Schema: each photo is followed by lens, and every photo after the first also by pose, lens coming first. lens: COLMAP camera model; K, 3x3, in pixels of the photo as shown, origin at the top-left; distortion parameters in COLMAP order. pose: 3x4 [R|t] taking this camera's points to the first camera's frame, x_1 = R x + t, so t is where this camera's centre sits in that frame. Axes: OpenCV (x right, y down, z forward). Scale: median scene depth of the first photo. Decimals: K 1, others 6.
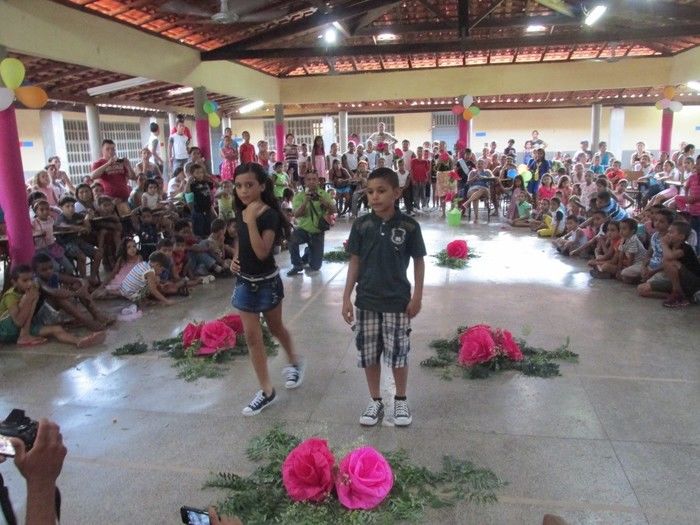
lens RADIAL K [[581.3, 0, 350.2], [0, 581.3, 262.2], [0, 0, 1]] dist [-0.030313, 0.004401]
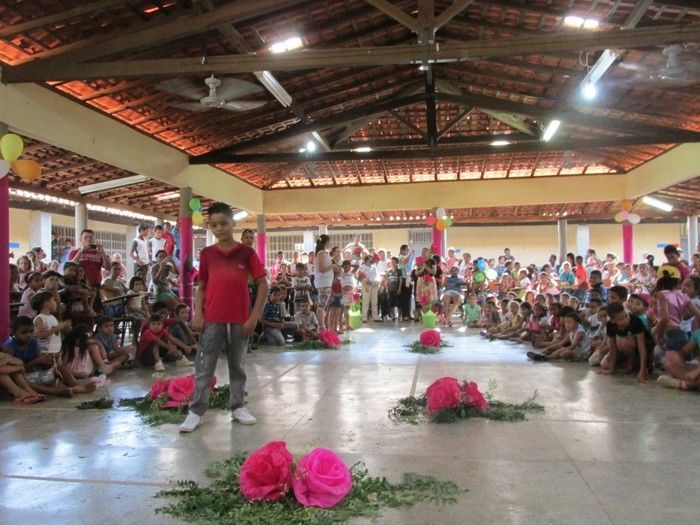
lens RADIAL K [[581.3, 0, 348.9], [0, 581.3, 259.9], [0, 0, 1]] dist [-0.030313, 0.004401]
pose [[0.999498, 0.015450, 0.027674, 0.010364], [-0.008769, 0.973860, -0.226979, 0.065775], [-0.030458, 0.226622, 0.973506, -0.012928]]
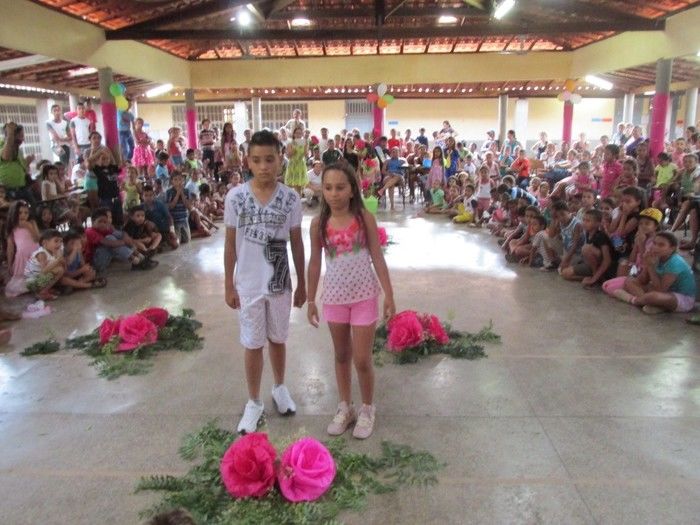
lens RADIAL K [[581.3, 0, 350.5], [0, 581.3, 262.4], [0, 0, 1]] dist [-0.030313, 0.004401]
pose [[0.988433, -0.019456, 0.150406, -0.012222], [0.016346, 0.999627, 0.021884, -0.000016], [-0.150775, -0.019172, 0.988382, 0.005823]]
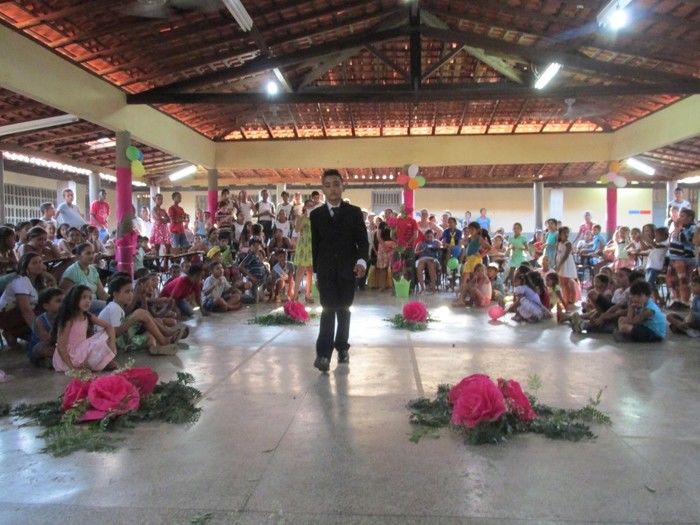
lens RADIAL K [[581.3, 0, 350.3], [0, 581.3, 261.3], [0, 0, 1]] dist [-0.030313, 0.004401]
pose [[0.992959, 0.020569, 0.116662, -0.013188], [-0.000940, 0.986148, -0.165868, 0.041448], [-0.118457, 0.164590, 0.979223, 0.124056]]
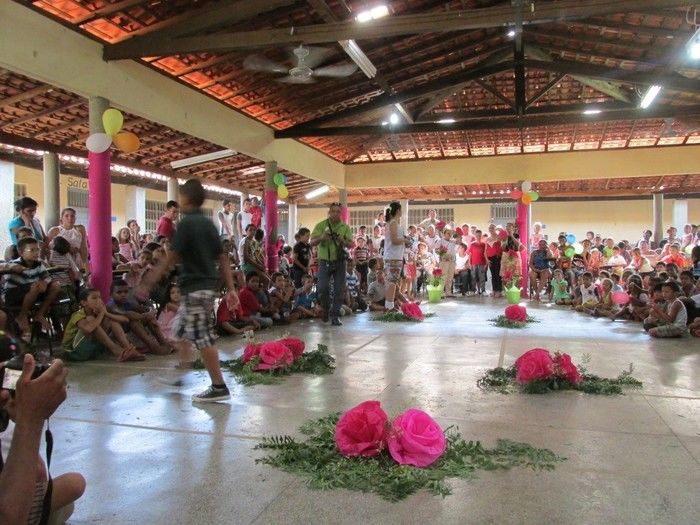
lens RADIAL K [[581.3, 0, 349.6], [0, 581.3, 259.7], [0, 0, 1]] dist [-0.030313, 0.004401]
pose [[0.994354, 0.026099, -0.102852, 0.001156], [-0.044972, 0.981577, -0.185698, 0.073674], [0.096110, 0.189275, 0.977209, -0.011334]]
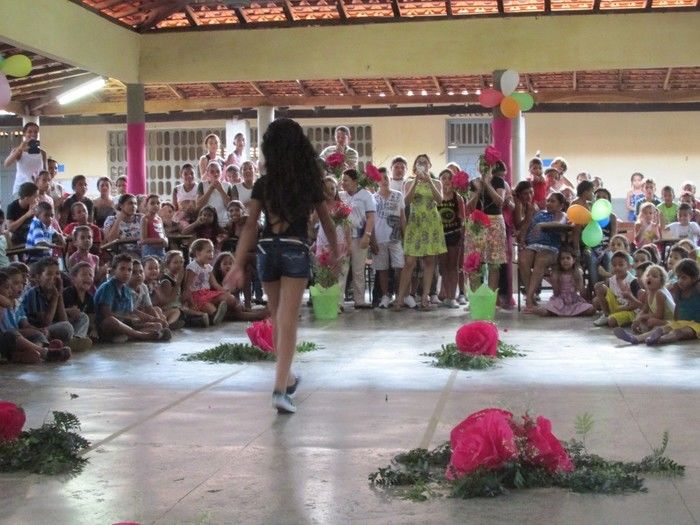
lens RADIAL K [[1224.0, 0, 348.4], [0, 1224.0, 257.8], [0, 0, 1]] dist [-0.112256, 0.000000]
pose [[0.998962, 0.015847, 0.042697, 0.026211], [-0.008416, 0.985596, -0.168909, 0.074352], [-0.044759, 0.168374, 0.984706, -0.021901]]
